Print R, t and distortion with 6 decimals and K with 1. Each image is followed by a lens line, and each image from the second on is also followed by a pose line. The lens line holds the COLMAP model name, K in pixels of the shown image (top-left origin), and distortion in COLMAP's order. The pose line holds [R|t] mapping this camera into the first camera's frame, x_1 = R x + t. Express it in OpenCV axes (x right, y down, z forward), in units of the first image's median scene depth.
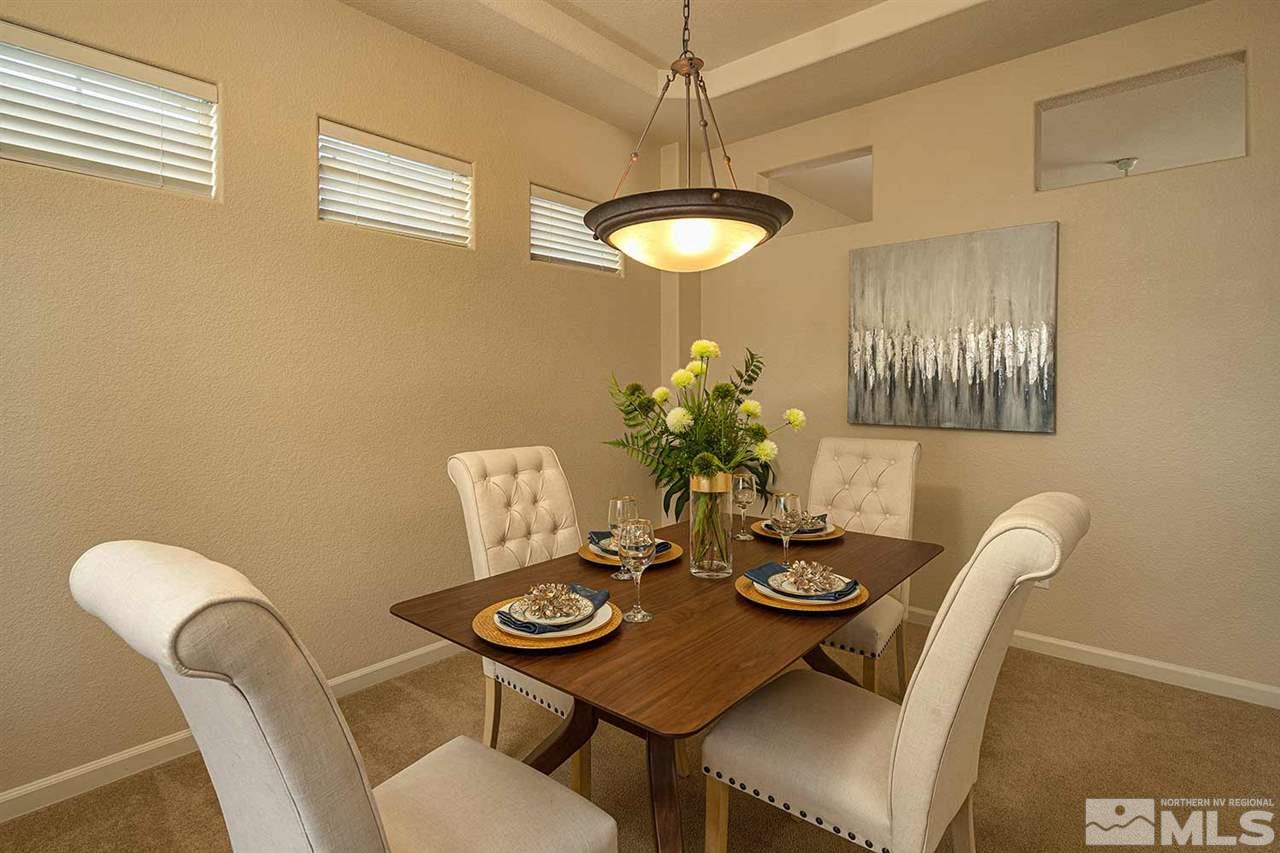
lens RADIAL K [[626.1, 0, 637.3], [0, 626.1, 389.3], [0, 0, 1]] dist [-0.000718, -0.000212]
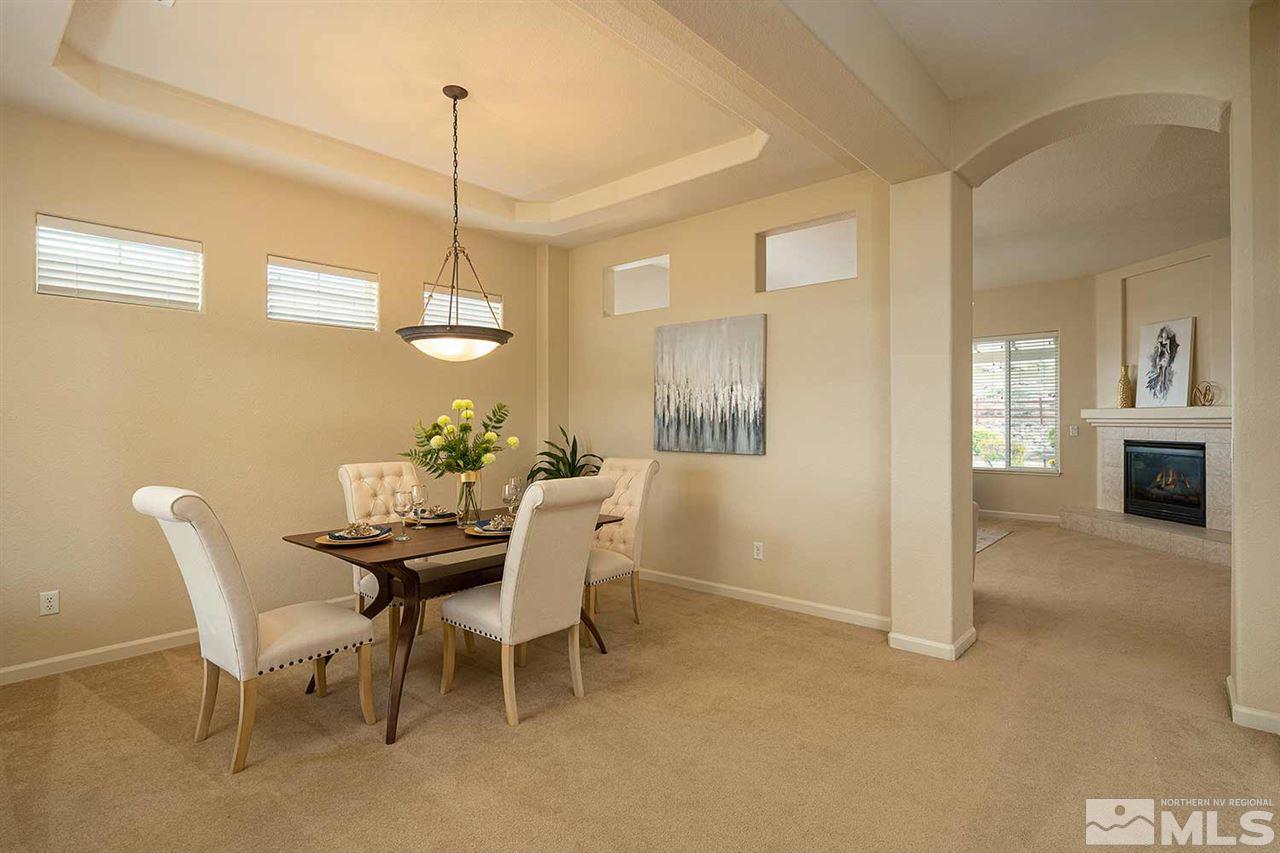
lens RADIAL K [[627.4, 0, 644.2], [0, 627.4, 420.7], [0, 0, 1]] dist [0.002248, -0.000767]
pose [[0.999997, -0.002063, 0.001373, 0.362087], [0.002074, 0.999966, -0.008033, -0.000404], [-0.001356, 0.008036, 0.999967, -0.480445]]
